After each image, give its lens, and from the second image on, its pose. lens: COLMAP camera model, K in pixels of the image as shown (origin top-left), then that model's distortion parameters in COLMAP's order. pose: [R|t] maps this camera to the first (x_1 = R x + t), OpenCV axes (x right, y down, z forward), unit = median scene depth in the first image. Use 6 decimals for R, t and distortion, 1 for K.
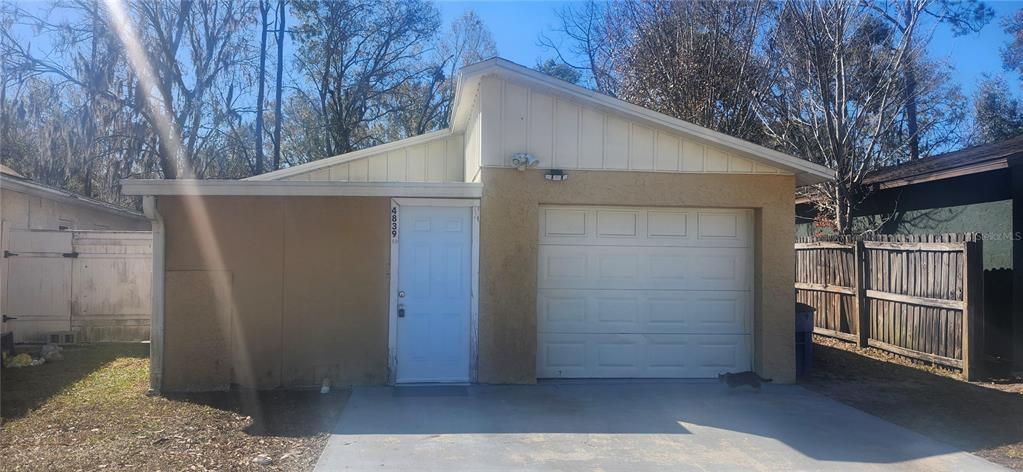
lens RADIAL K [[637.4, 0, 511.5], [0, 637.4, 236.0], [0, 0, 1]] dist [0.026201, -0.000463]
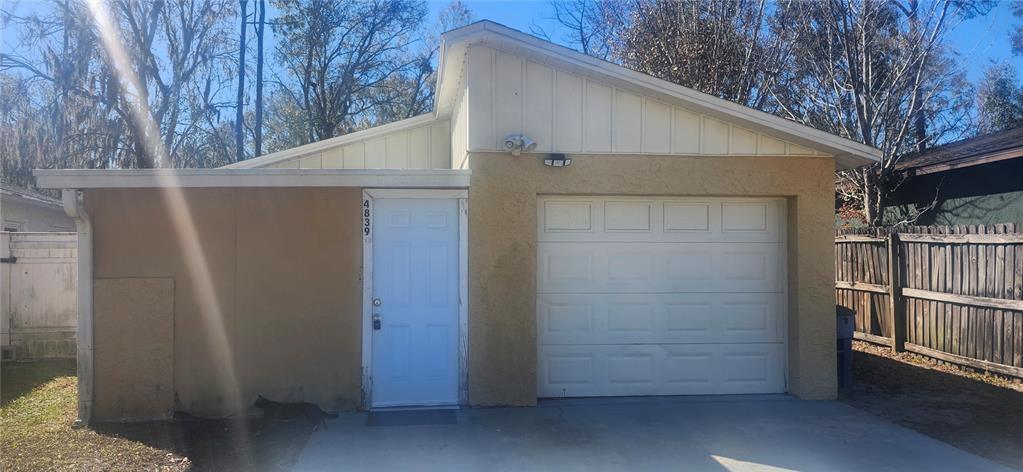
lens RADIAL K [[654.3, 0, 505.7], [0, 654.3, 238.7], [0, 0, 1]] dist [0.017141, -0.000895]
pose [[0.999919, -0.012291, 0.003202, -0.002058], [0.012264, 0.999890, 0.008308, 0.001040], [-0.003303, -0.008268, 0.999960, 0.094864]]
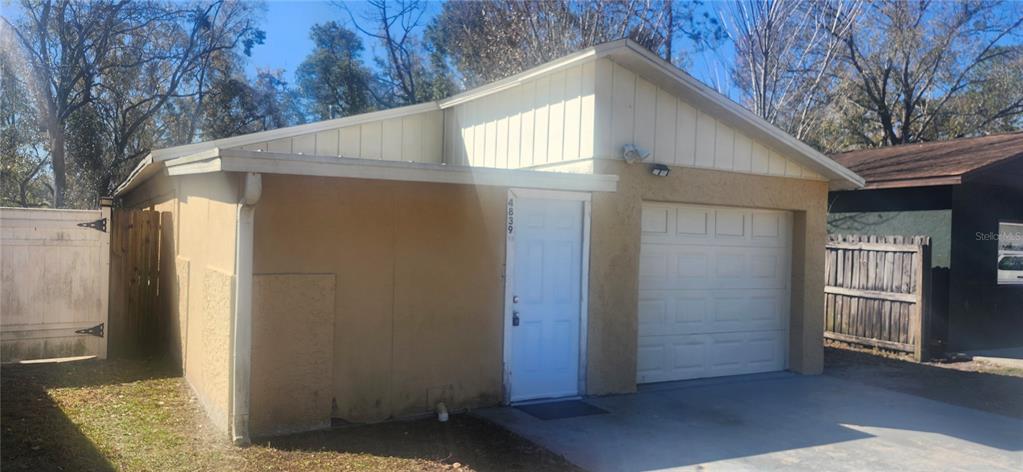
lens RADIAL K [[654.3, 0, 505.7], [0, 654.3, 238.7], [0, 0, 1]] dist [0.017141, -0.000895]
pose [[0.930640, 0.017661, 0.365509, -0.371635], [-0.031748, 0.998965, 0.032566, -0.014176], [-0.364556, -0.041911, 0.930238, 0.134463]]
